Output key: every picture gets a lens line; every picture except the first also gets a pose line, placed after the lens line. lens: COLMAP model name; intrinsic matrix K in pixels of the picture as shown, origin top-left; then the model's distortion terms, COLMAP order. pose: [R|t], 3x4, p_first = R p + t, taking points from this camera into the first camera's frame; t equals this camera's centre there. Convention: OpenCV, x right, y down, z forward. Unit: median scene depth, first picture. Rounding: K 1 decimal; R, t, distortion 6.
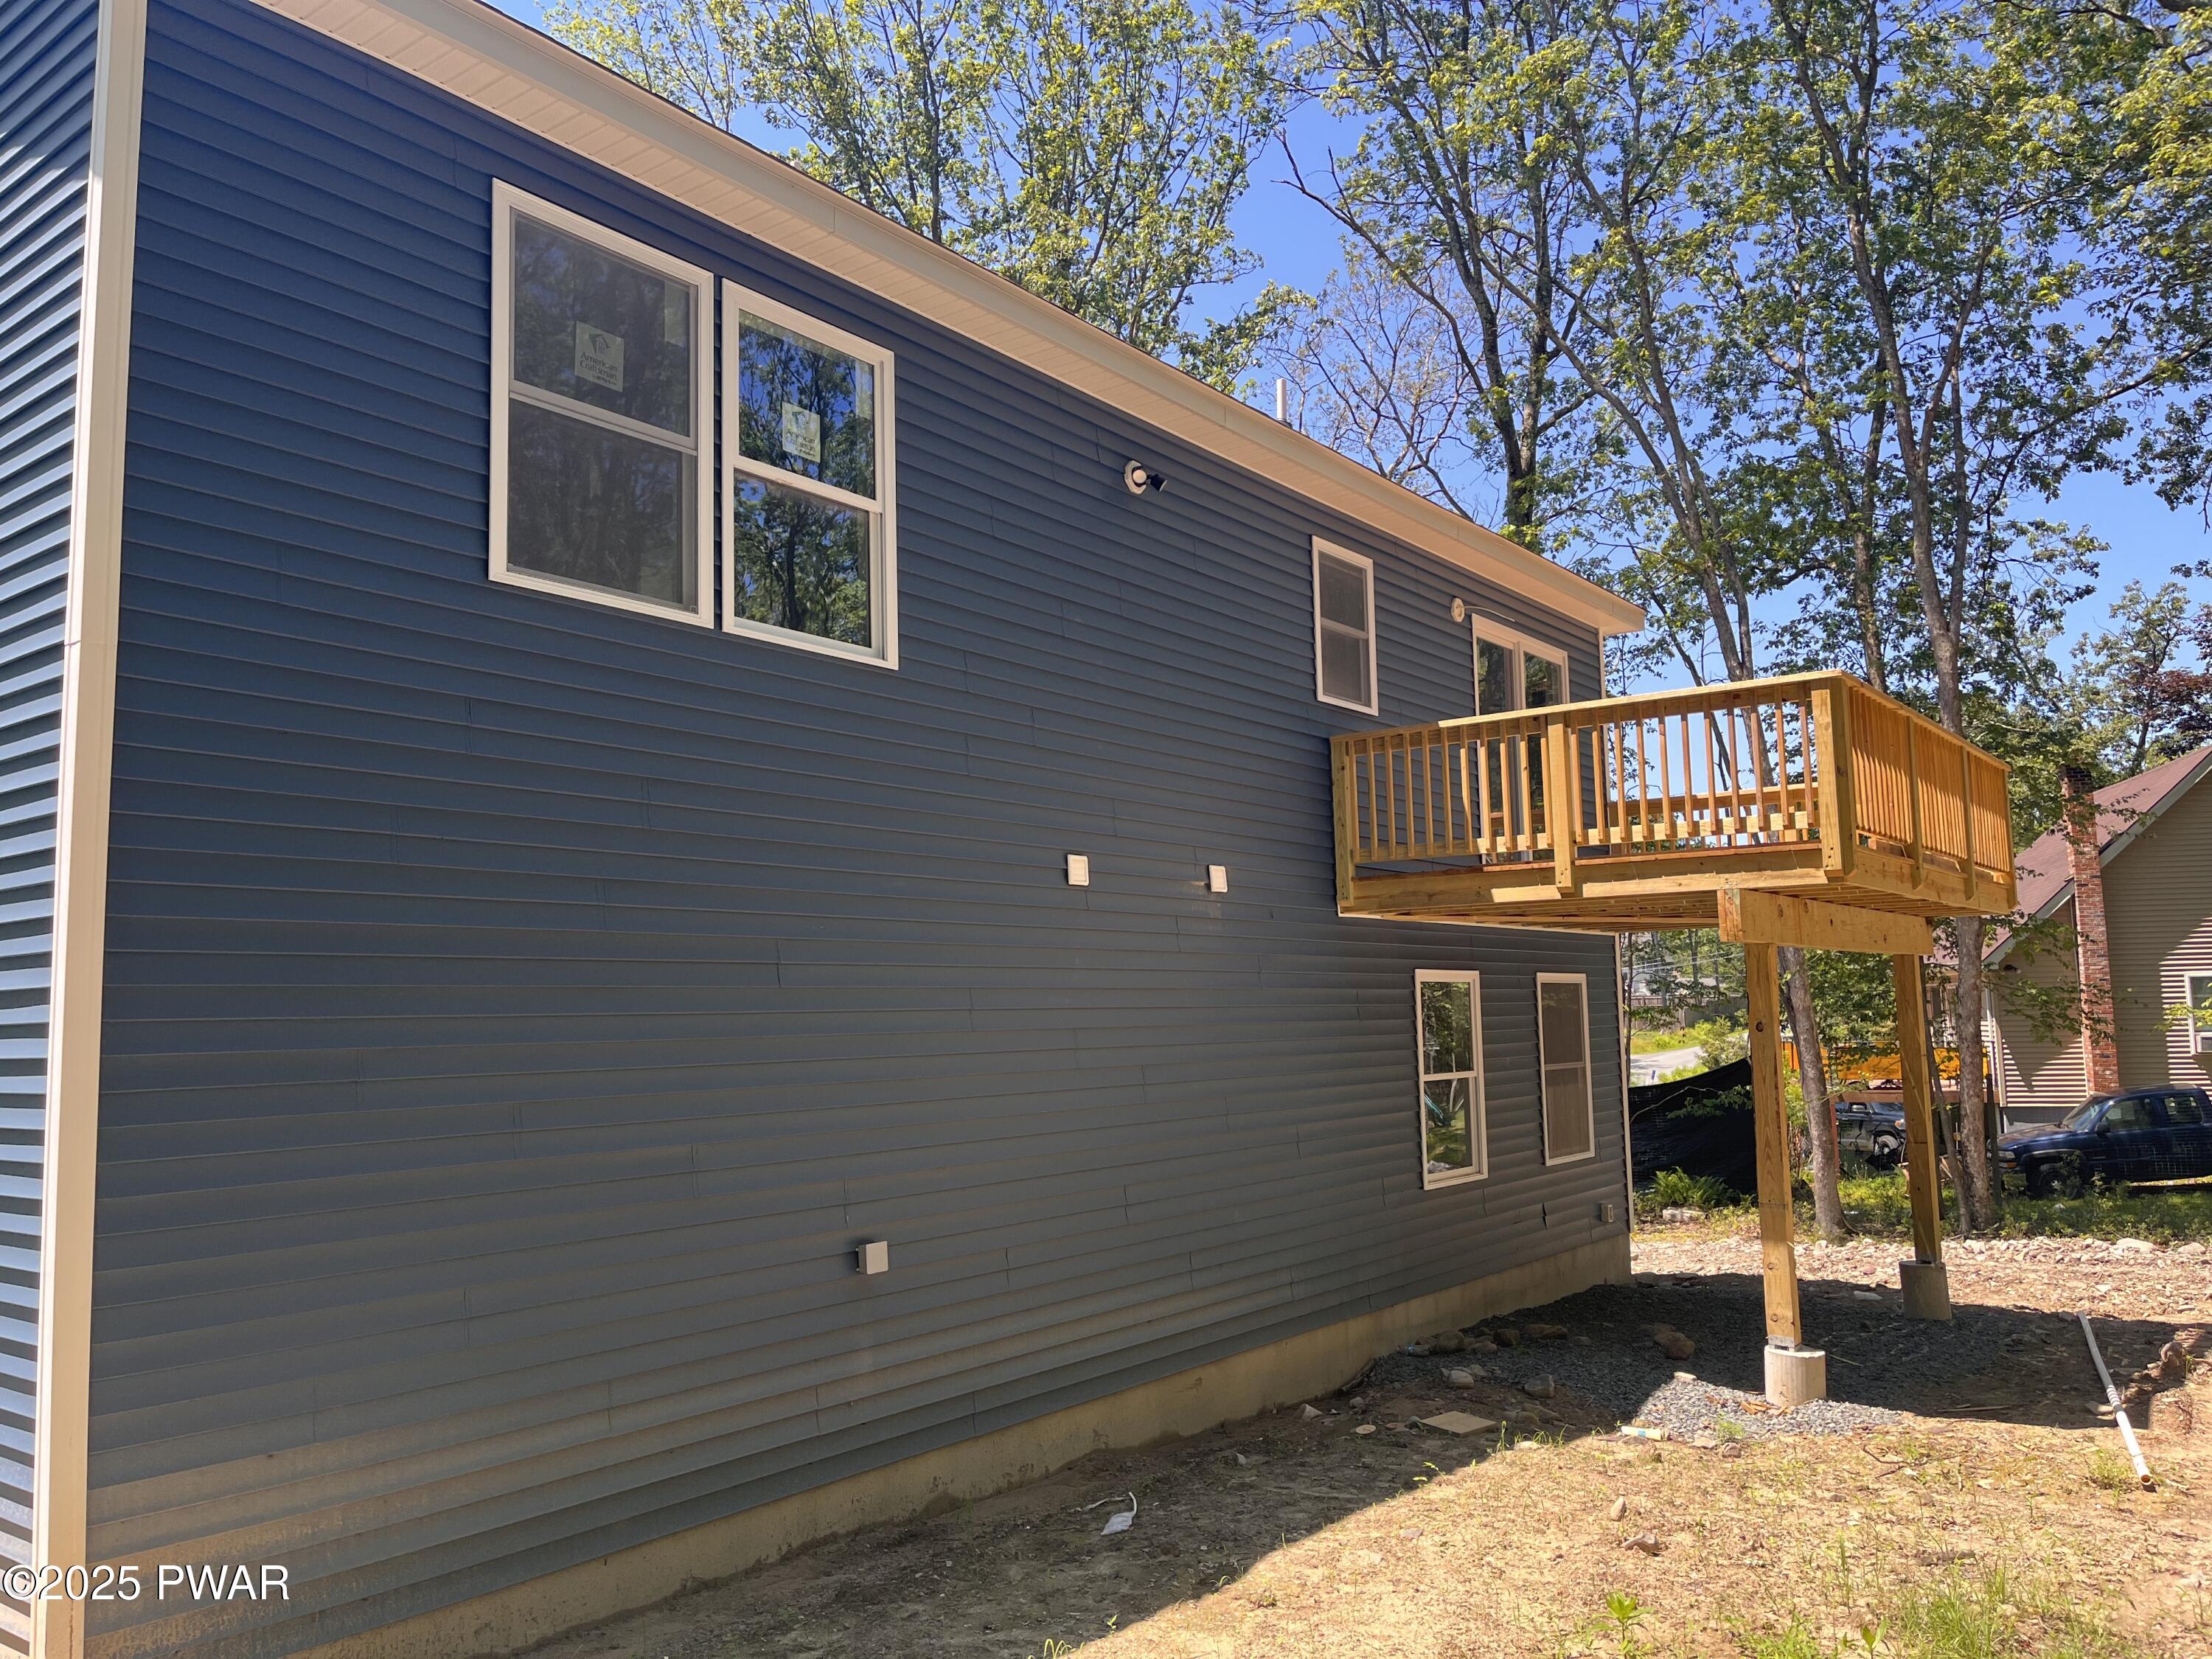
lens RADIAL K [[1682.8, 0, 1107.0], [0, 1682.8, 830.5], [0, 0, 1]] dist [0.047023, -0.056094]
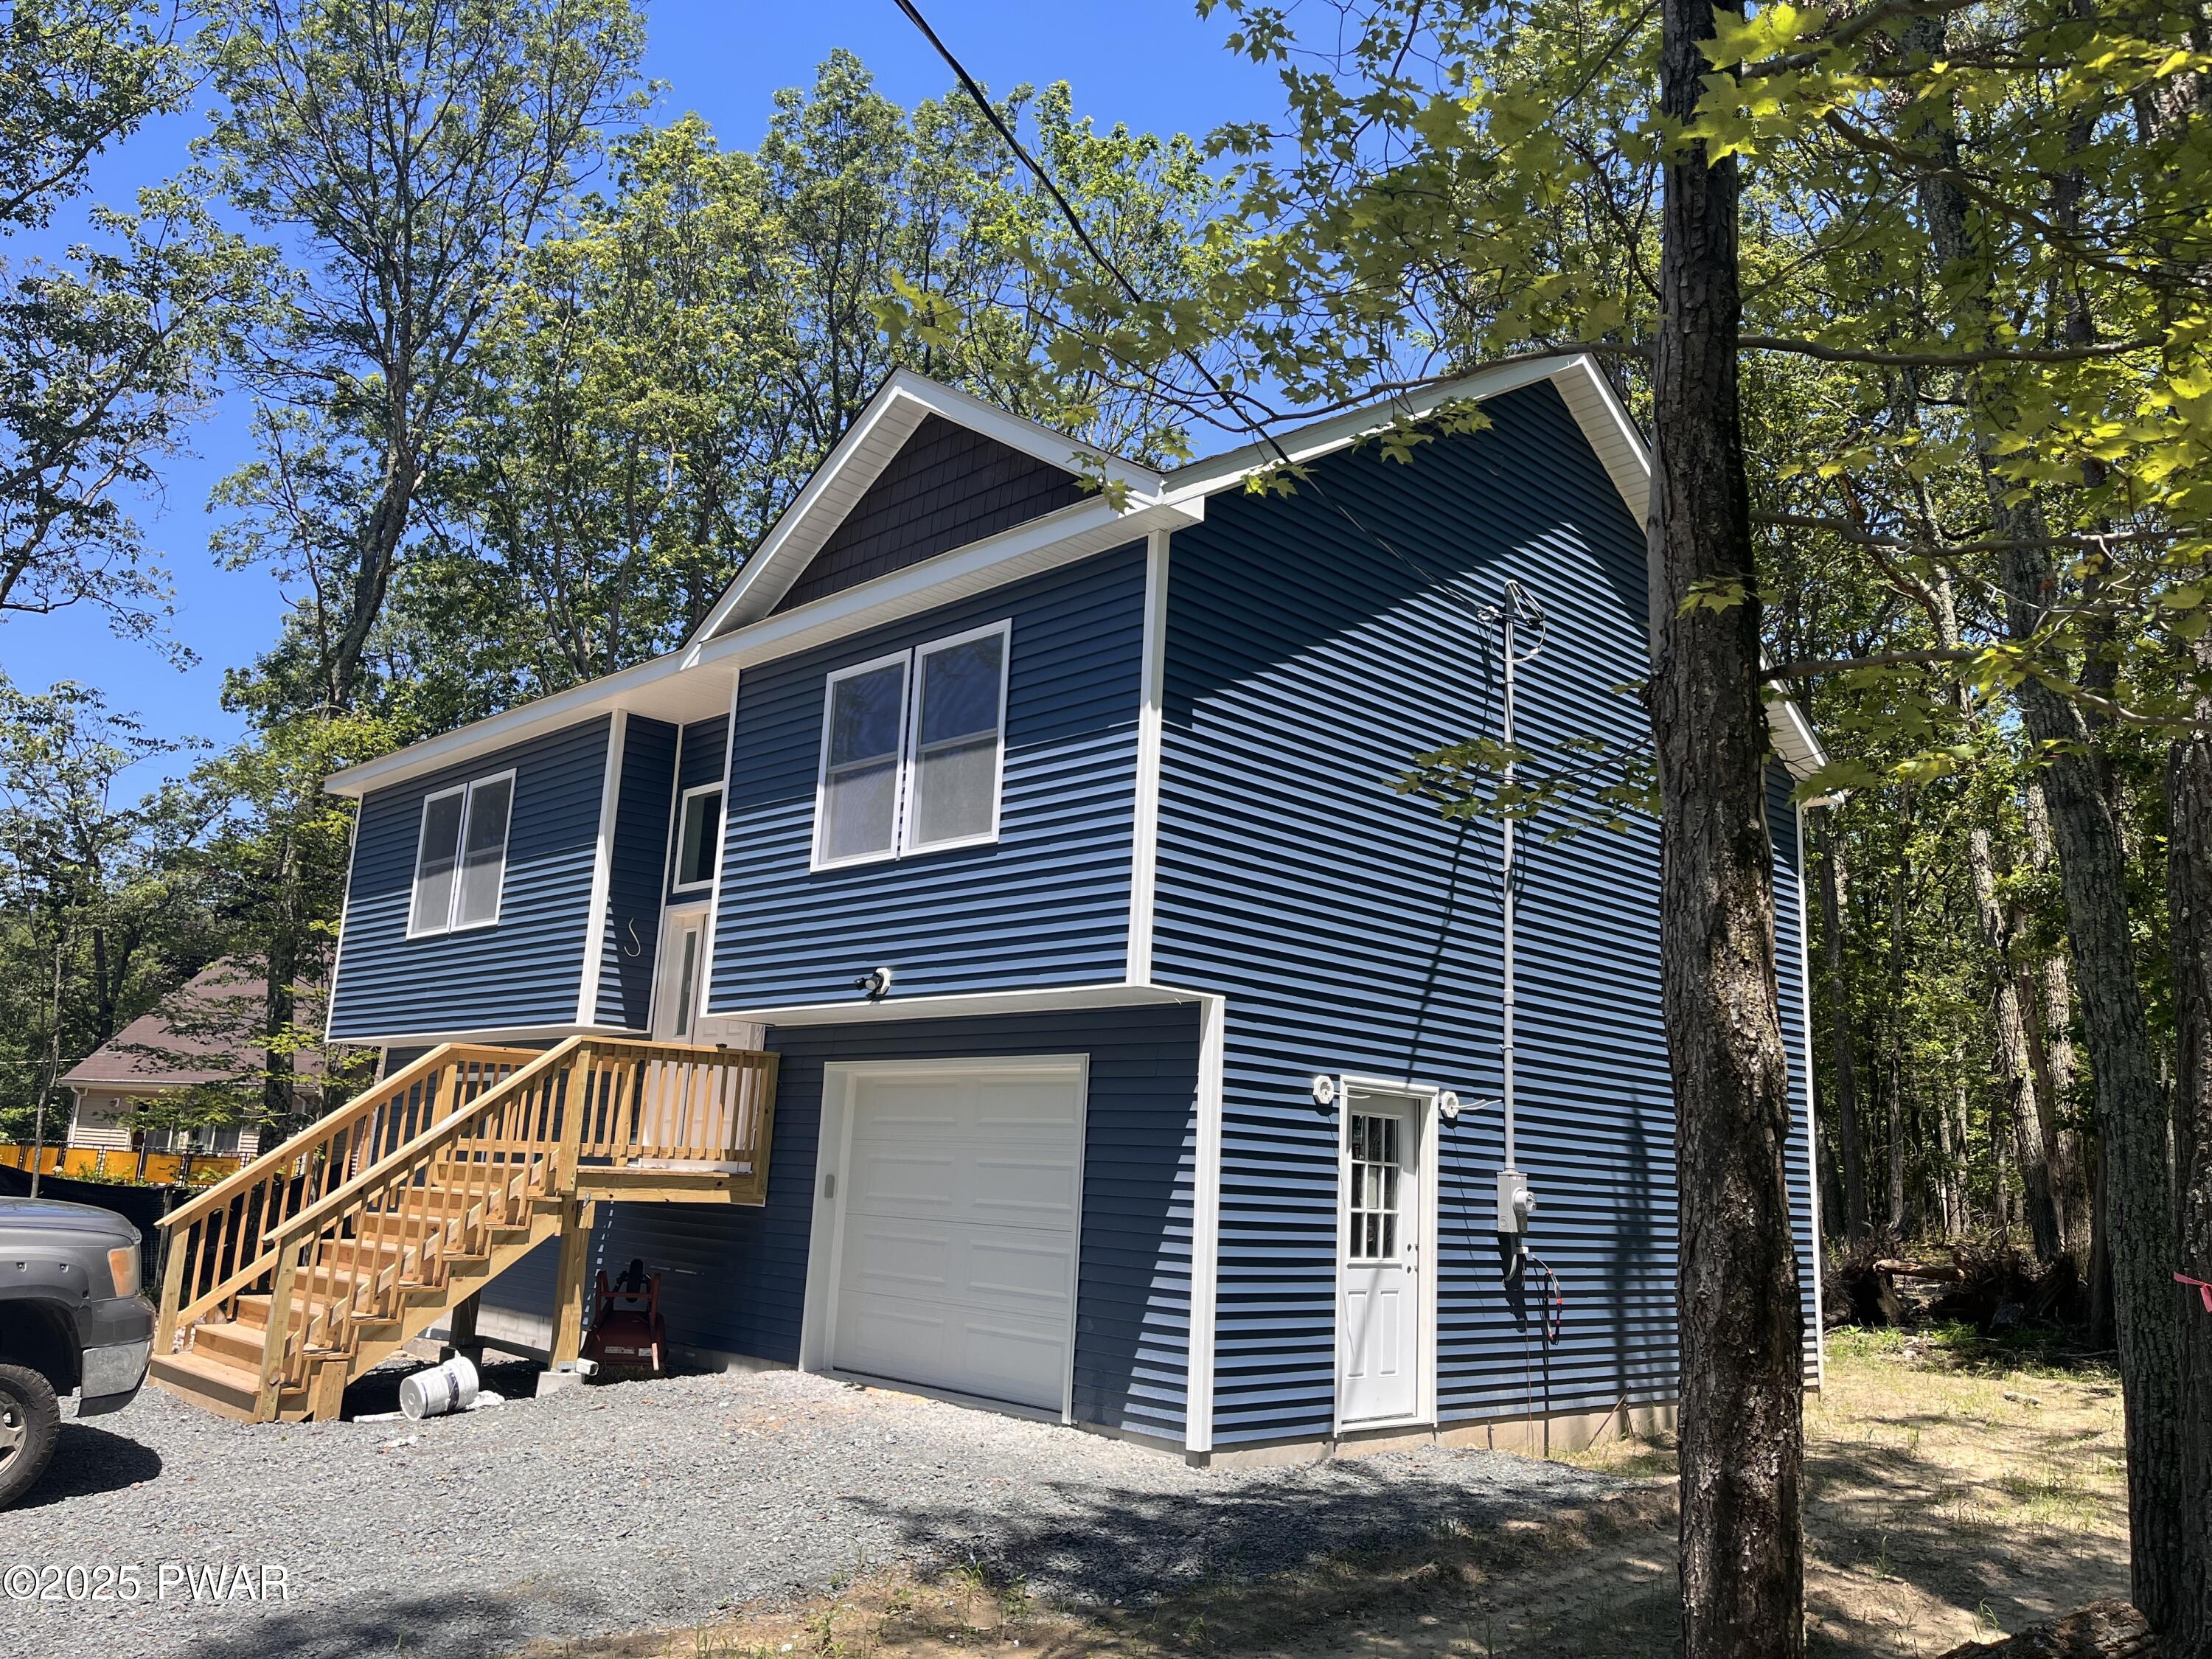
lens RADIAL K [[1682.8, 0, 1107.1], [0, 1682.8, 831.2], [0, 0, 1]] dist [0.047023, -0.056094]
pose [[-0.152571, -0.226351, -0.962023, 1.276995], [0.023325, 0.972323, -0.232473, 0.234549], [0.988017, -0.057907, -0.143068, 1.399525]]
